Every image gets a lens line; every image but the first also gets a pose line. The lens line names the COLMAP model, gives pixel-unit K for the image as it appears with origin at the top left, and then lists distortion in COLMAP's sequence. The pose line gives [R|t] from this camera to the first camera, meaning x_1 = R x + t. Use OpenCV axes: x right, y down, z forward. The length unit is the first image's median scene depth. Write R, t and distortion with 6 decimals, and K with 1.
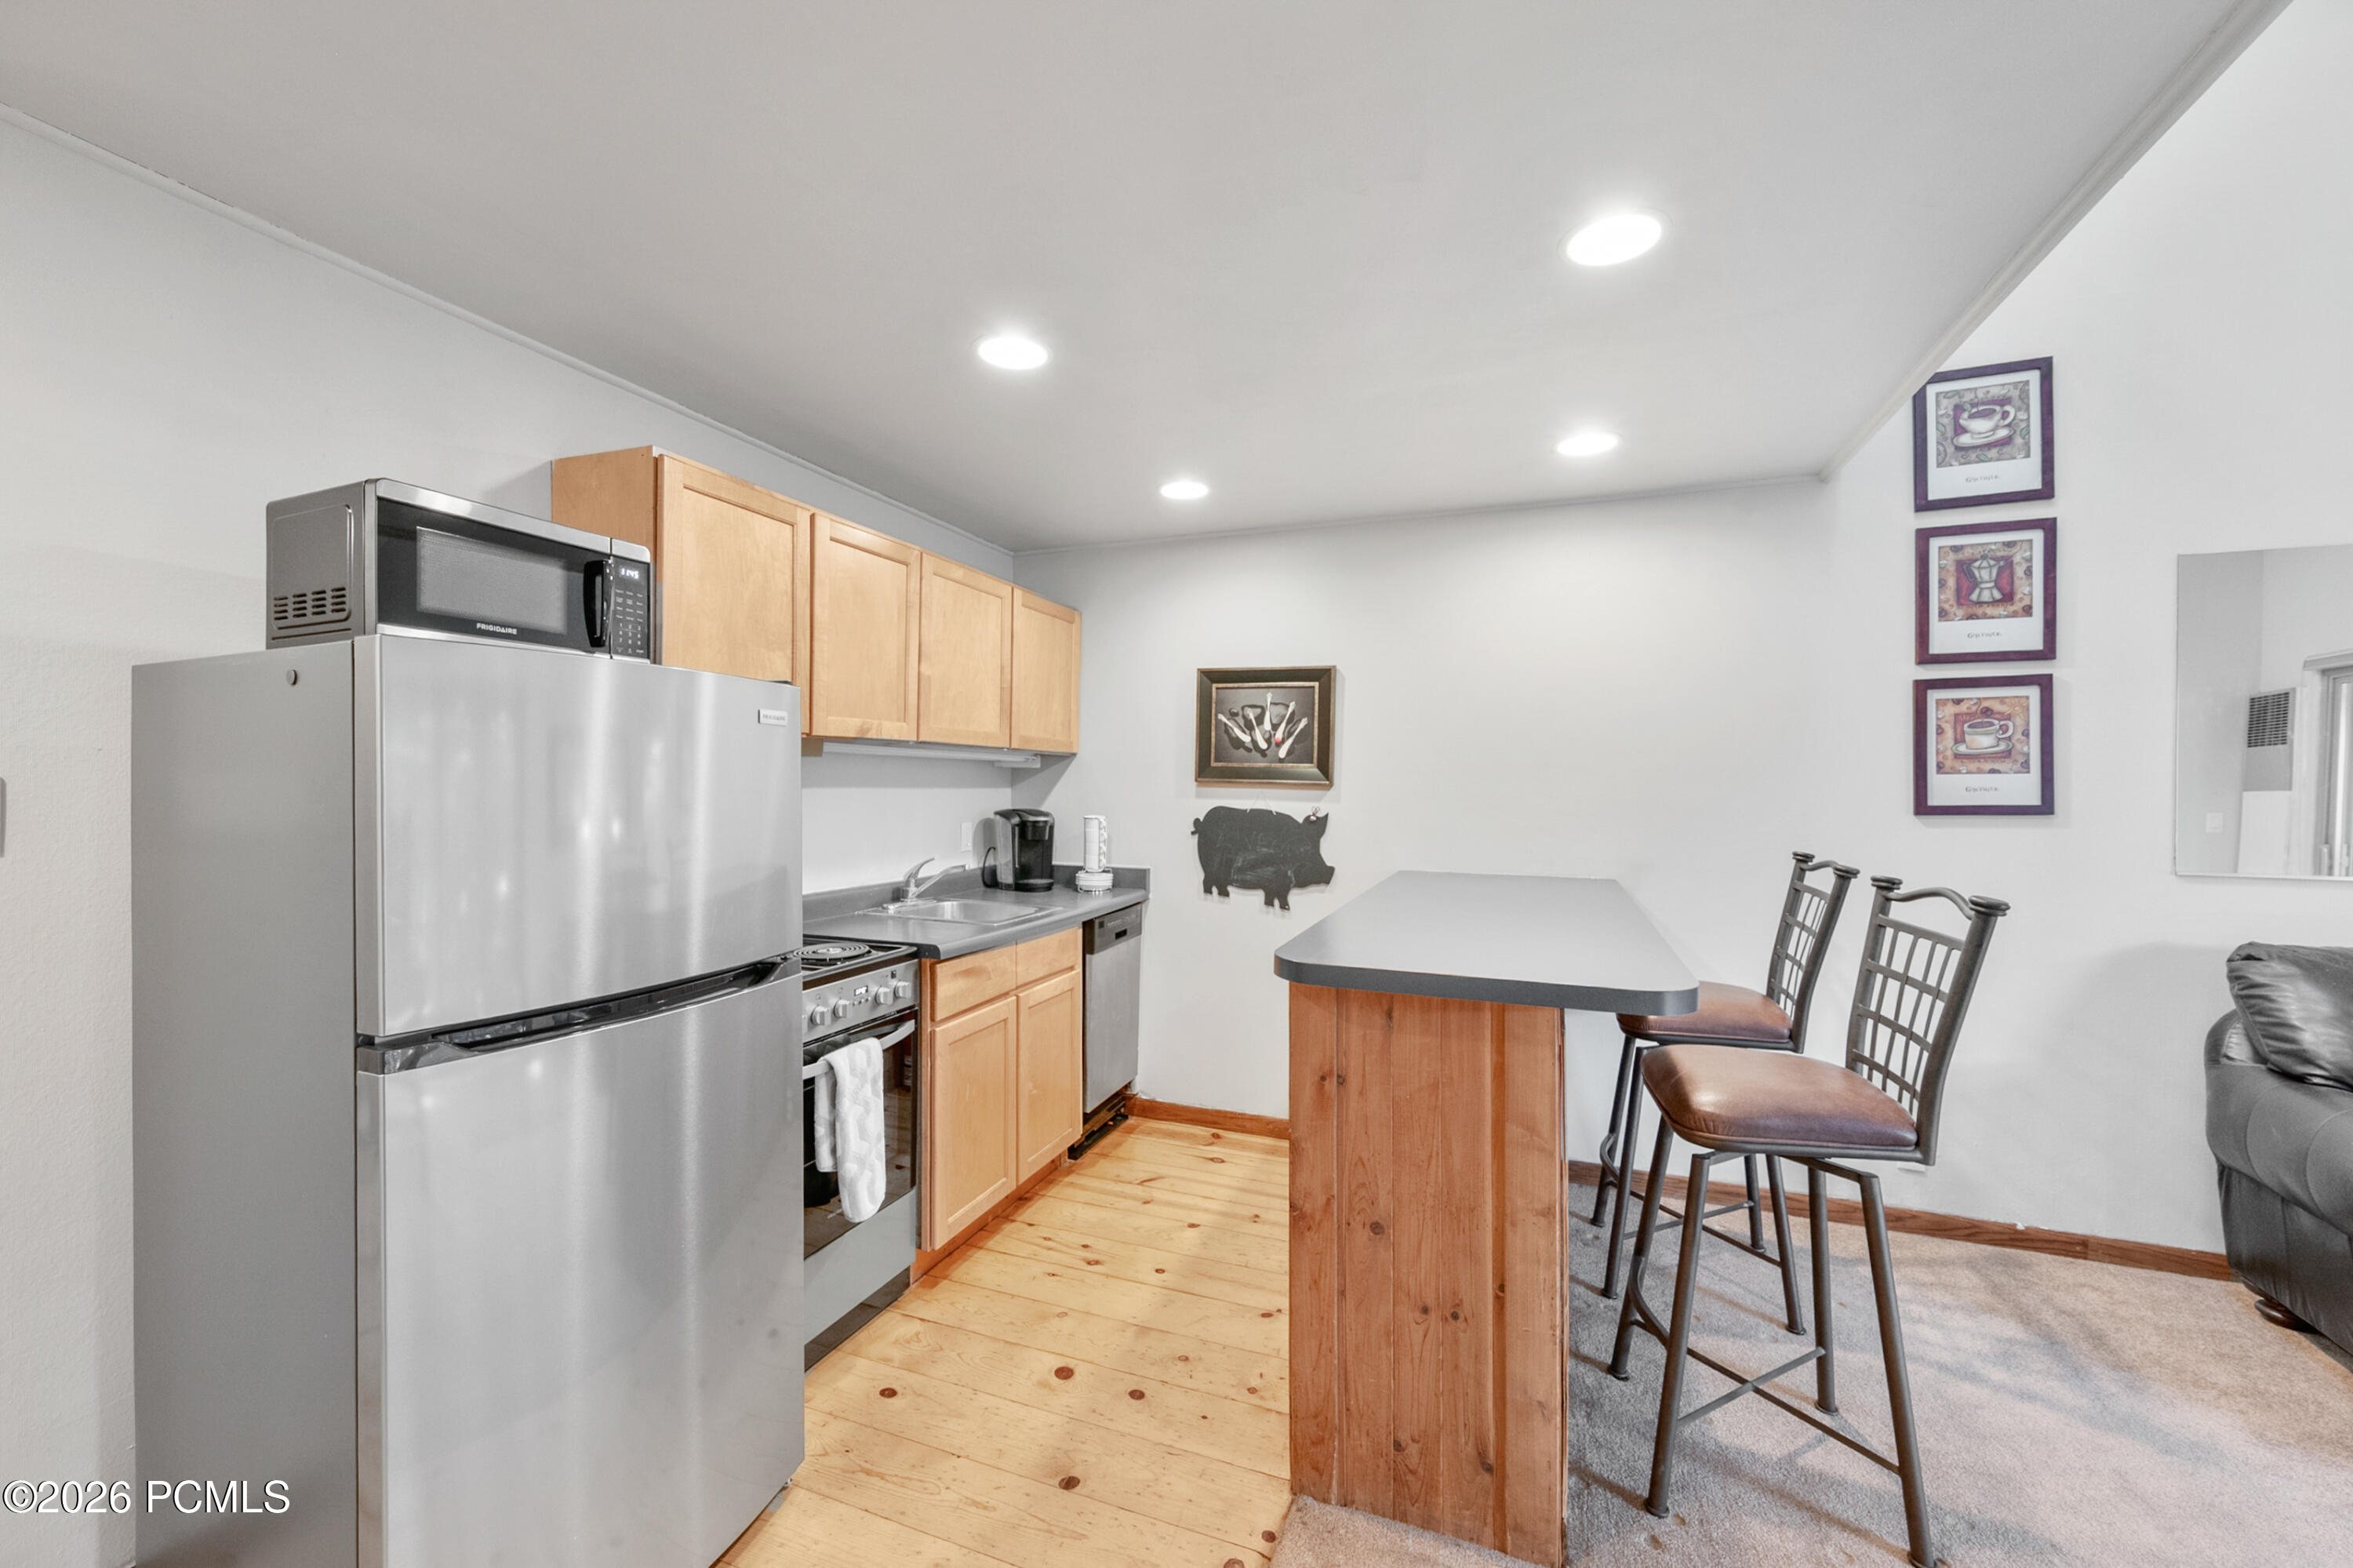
lens RADIAL K [[918.7, 0, 1176.5], [0, 918.7, 784.0], [0, 0, 1]] dist [0.000003, -0.004821]
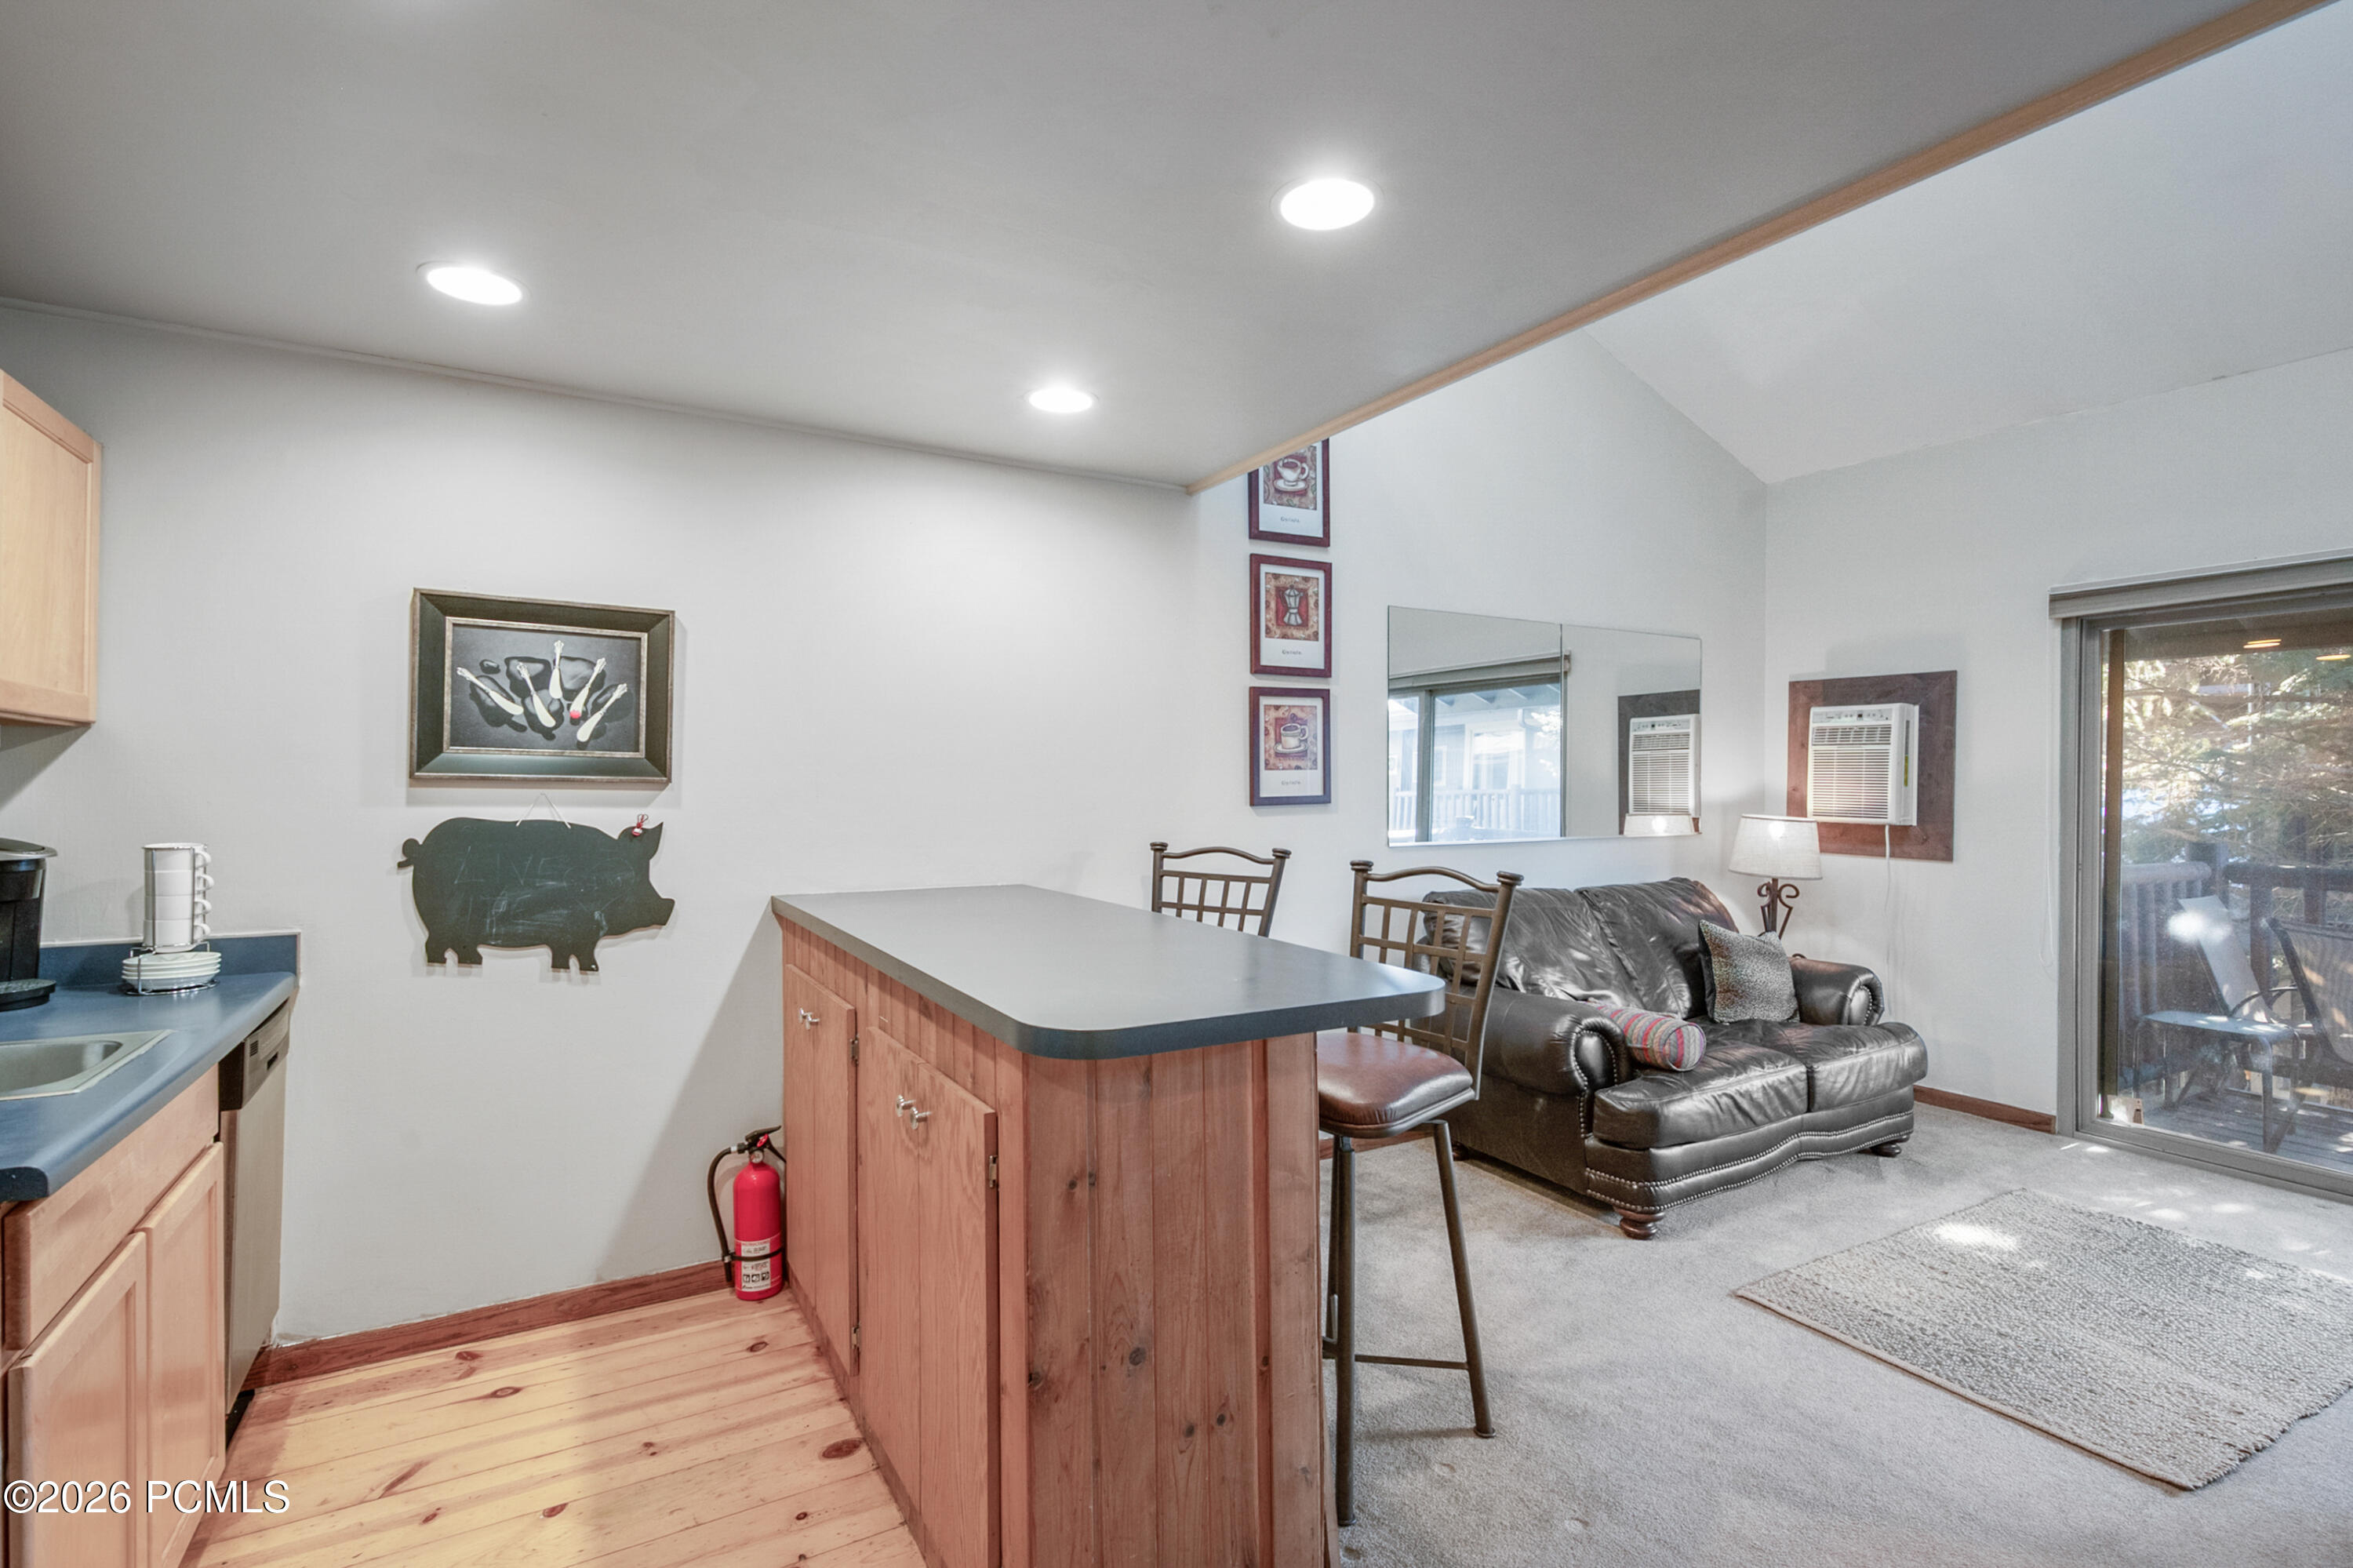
lens RADIAL K [[1055.1, 0, 1176.5], [0, 1055.1, 784.0], [0, 0, 1]] dist [-0.000758, -0.000174]
pose [[0.627927, -0.007082, 0.778240, -0.270039], [0.003360, 0.999974, 0.006389, -0.001887], [-0.778265, -0.001397, 0.627935, 0.252156]]
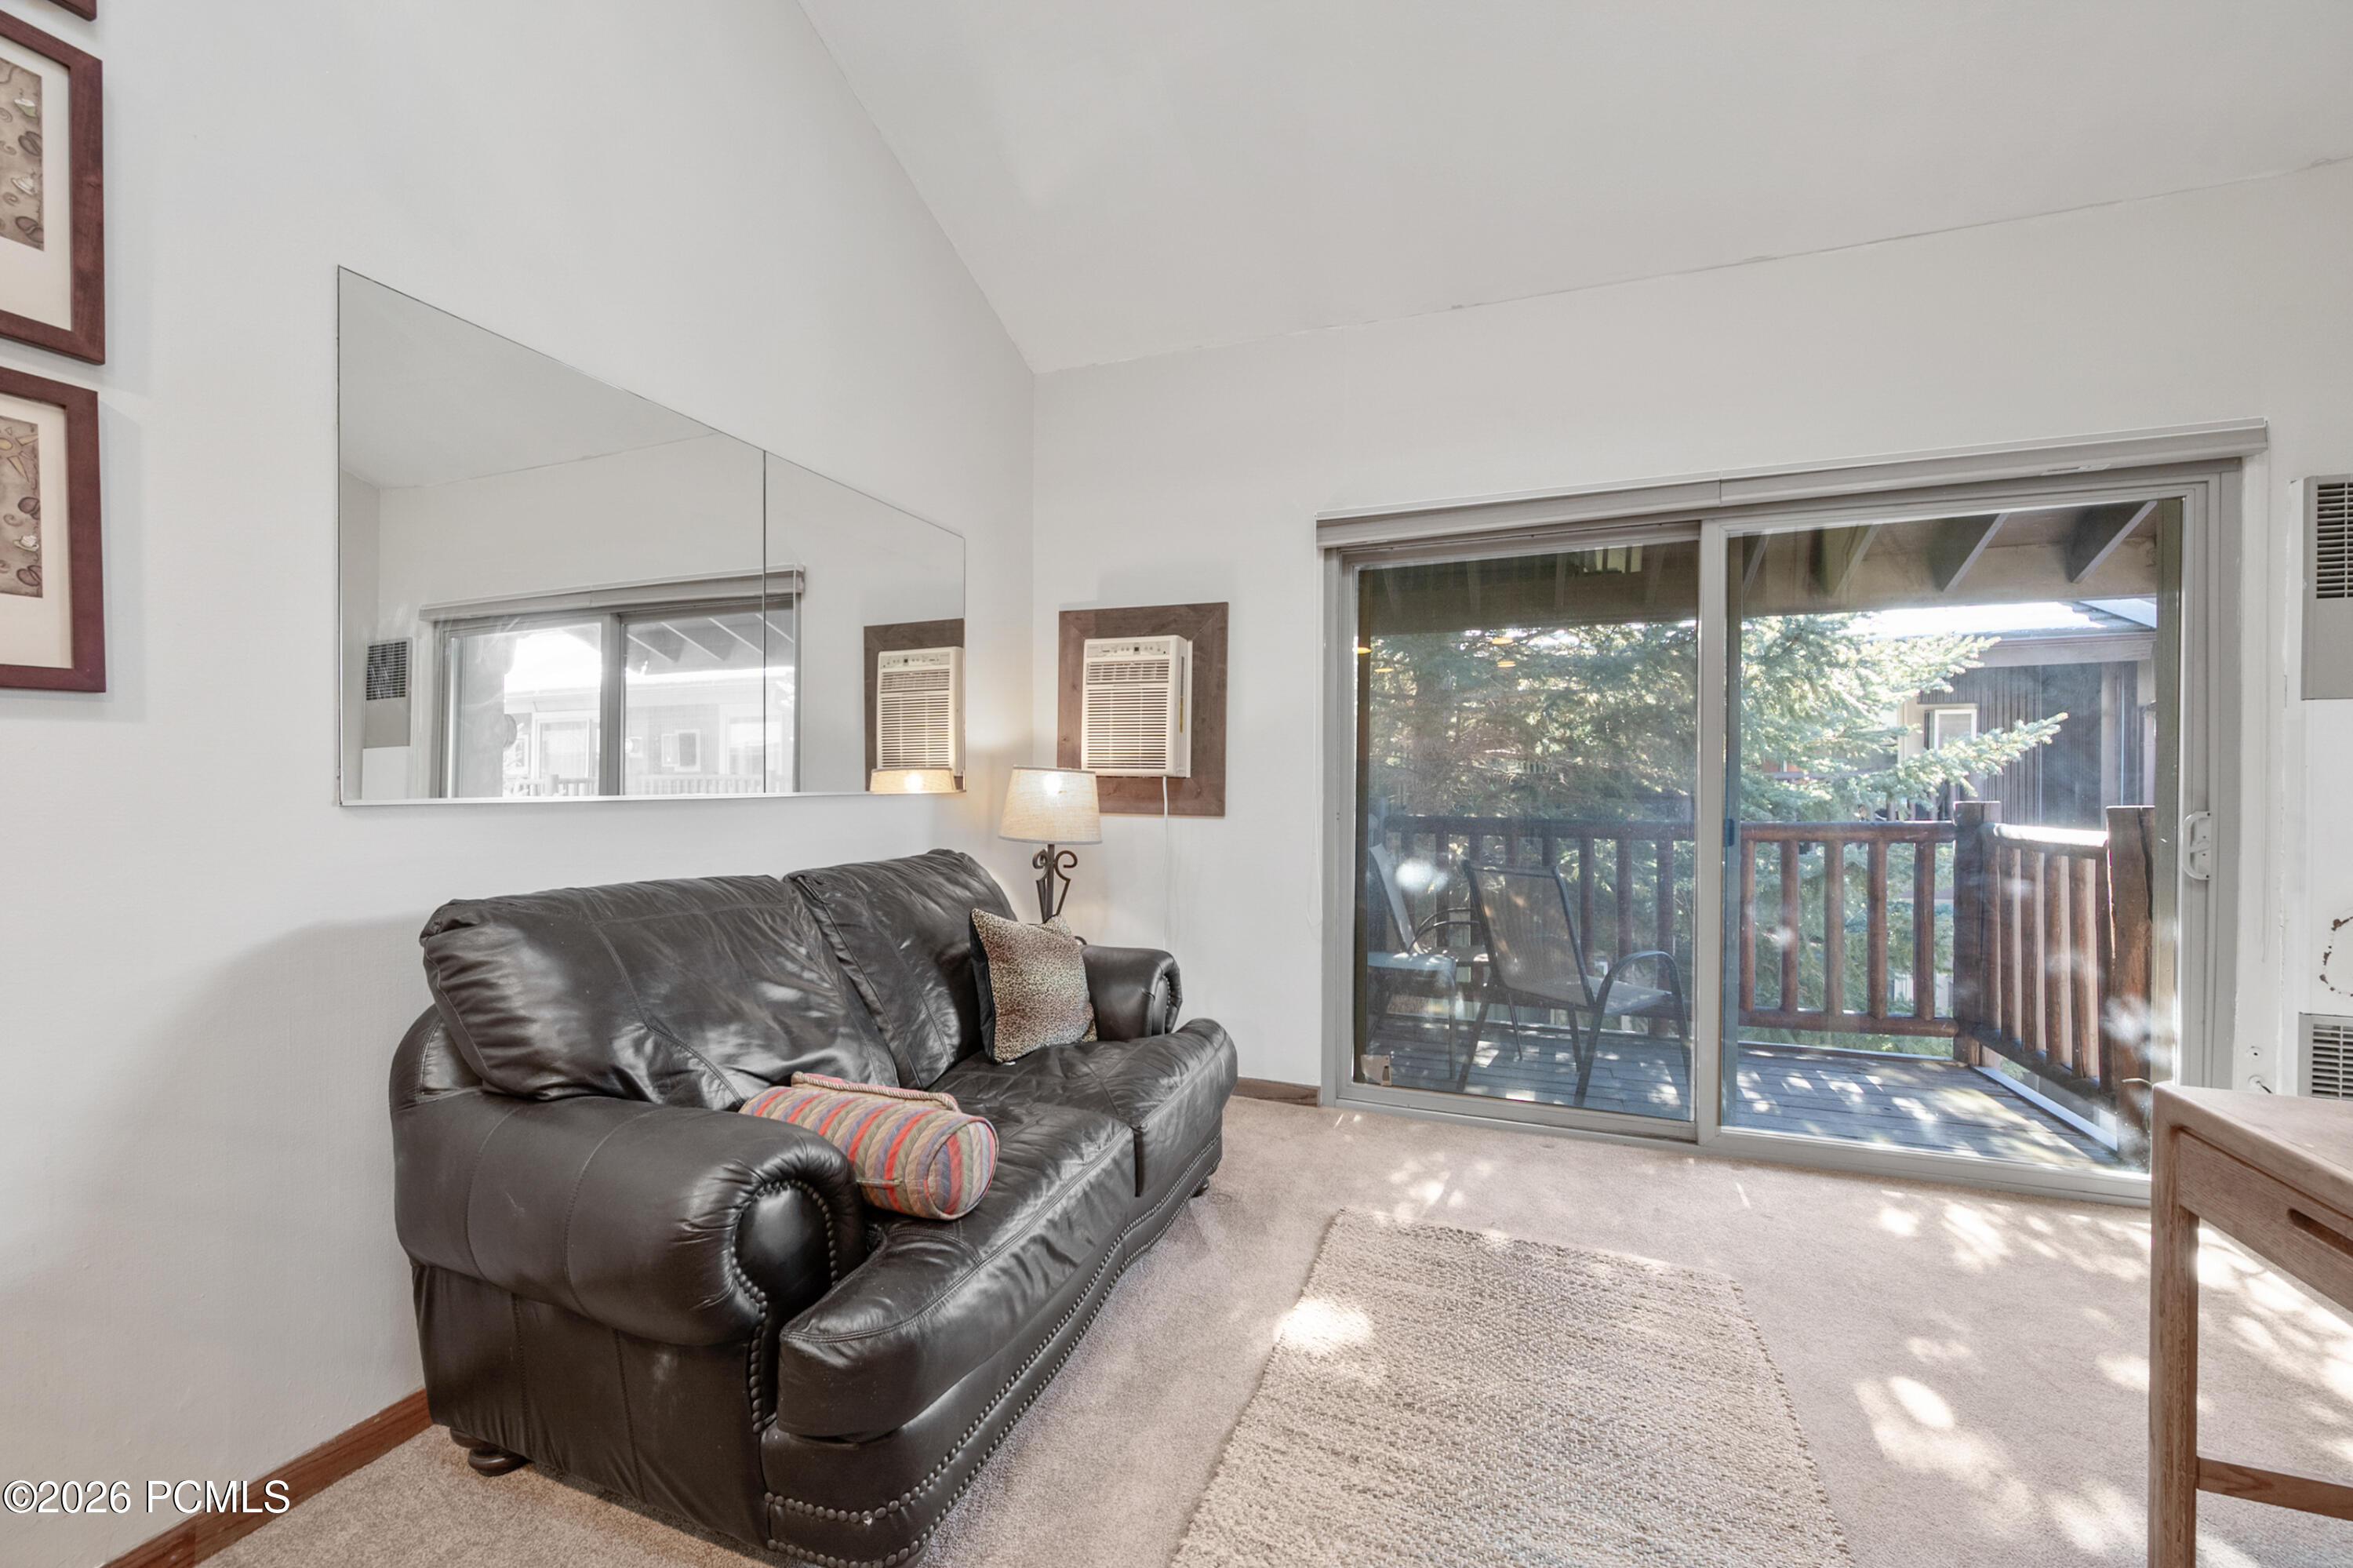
lens RADIAL K [[940.7, 0, 1176.5], [0, 940.7, 784.0], [0, 0, 1]] dist [-0.000921, 0.003155]
pose [[-0.024028, -0.010642, 0.999655, 0.432828], [-0.001243, 0.999943, 0.010615, 0.071735], [-0.999711, -0.000987, -0.024040, 0.433350]]
